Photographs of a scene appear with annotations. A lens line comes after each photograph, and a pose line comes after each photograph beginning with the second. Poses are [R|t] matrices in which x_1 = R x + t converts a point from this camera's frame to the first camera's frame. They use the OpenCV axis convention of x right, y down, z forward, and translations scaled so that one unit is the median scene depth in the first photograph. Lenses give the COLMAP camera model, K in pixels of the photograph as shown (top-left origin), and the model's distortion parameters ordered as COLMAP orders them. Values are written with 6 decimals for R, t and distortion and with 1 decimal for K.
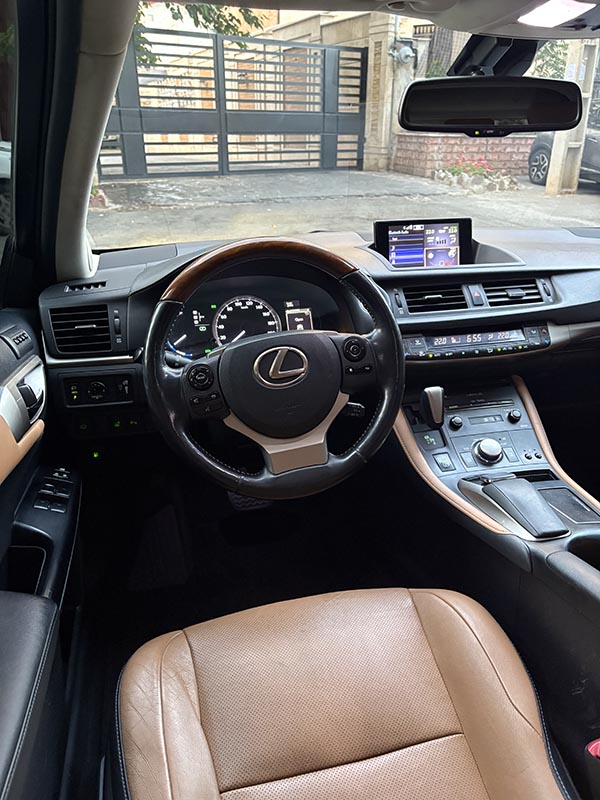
lens RADIAL K [[584.6, 0, 300.0], [0, 584.6, 400.0], [0, 0, 1]] dist [0.000404, -0.005986]
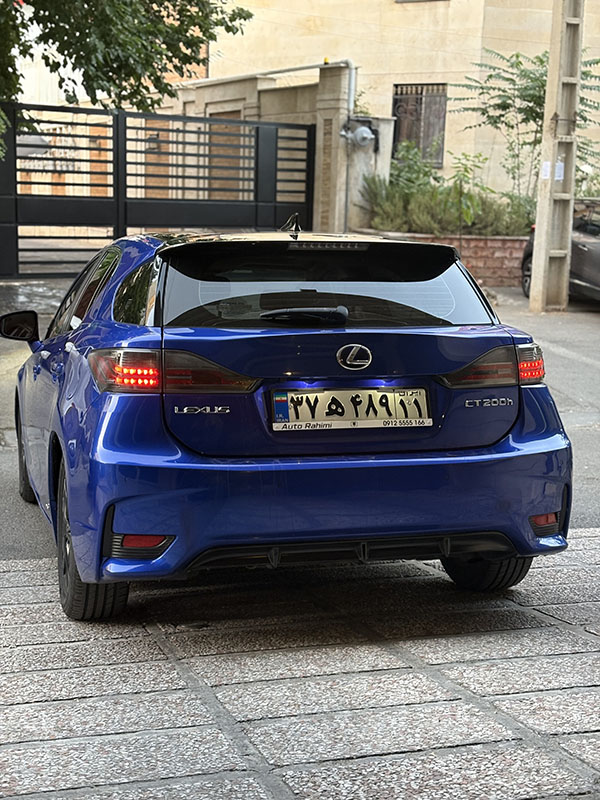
lens RADIAL K [[1201.5, 0, 300.0], [0, 1201.5, 400.0], [0, 0, 1]] dist [0.163065, 0.041711]
pose [[0.999346, 0.020599, 0.029724, 0.057234], [-0.012347, 0.966876, -0.254946, 0.157537], [-0.033991, 0.254412, 0.966498, -0.460194]]
